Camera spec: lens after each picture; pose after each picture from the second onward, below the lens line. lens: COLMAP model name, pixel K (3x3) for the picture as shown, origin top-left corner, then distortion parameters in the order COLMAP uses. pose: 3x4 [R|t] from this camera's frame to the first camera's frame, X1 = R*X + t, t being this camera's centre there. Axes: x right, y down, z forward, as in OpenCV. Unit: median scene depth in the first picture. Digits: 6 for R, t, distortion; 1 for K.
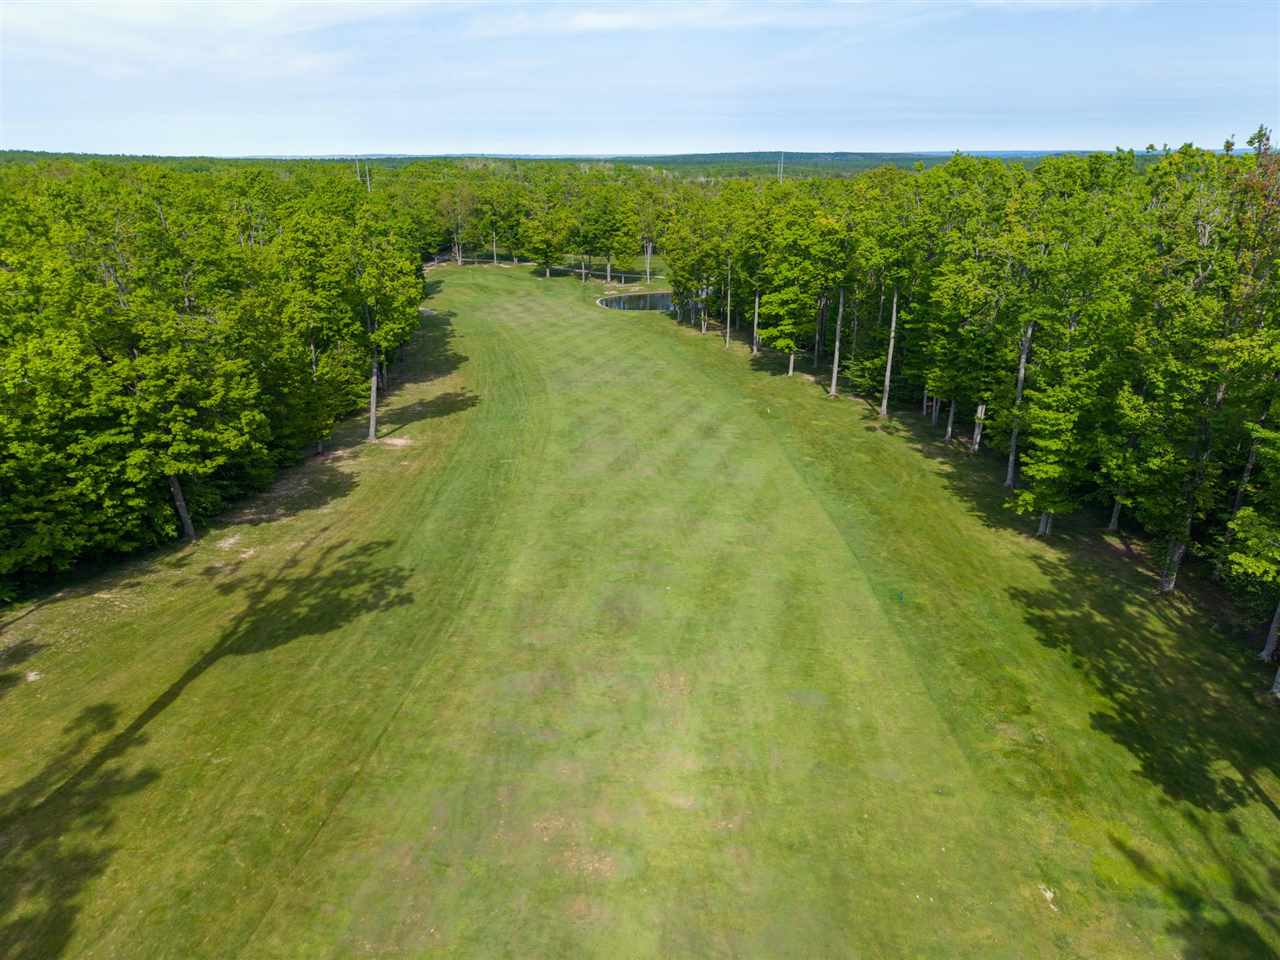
lens RADIAL K [[848.8, 0, 646.3], [0, 848.8, 474.2], [0, 0, 1]] dist [0.010078, -0.008377]
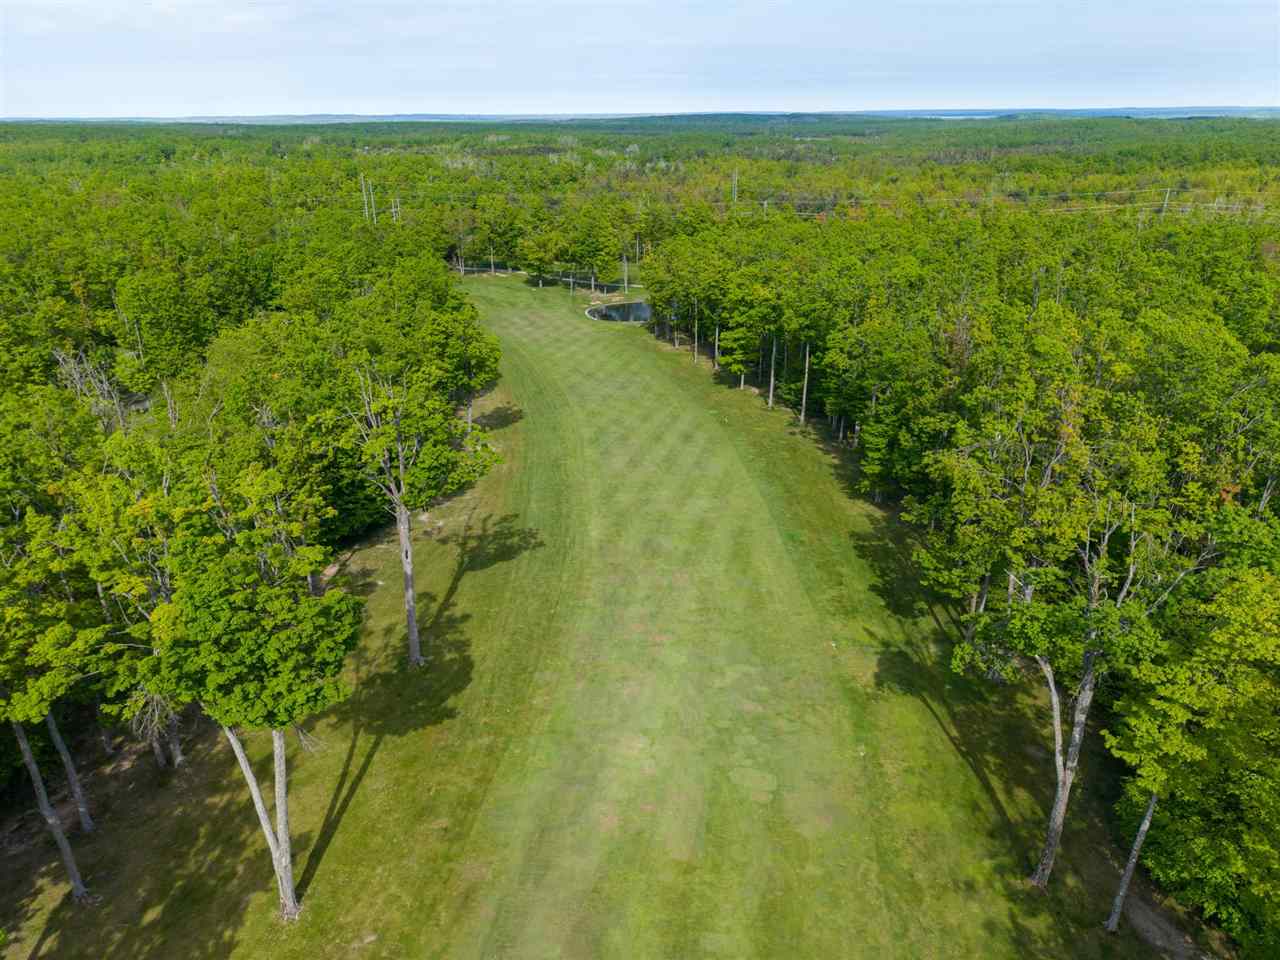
lens RADIAL K [[848.8, 0, 638.9], [0, 848.8, 483.4], [0, 0, 1]] dist [0.010078, -0.008377]
pose [[0.999137, -0.021487, 0.035541, -0.072278], [0.019546, 0.998345, 0.054082, -0.053784], [-0.036644, -0.053341, 0.997904, -0.546356]]
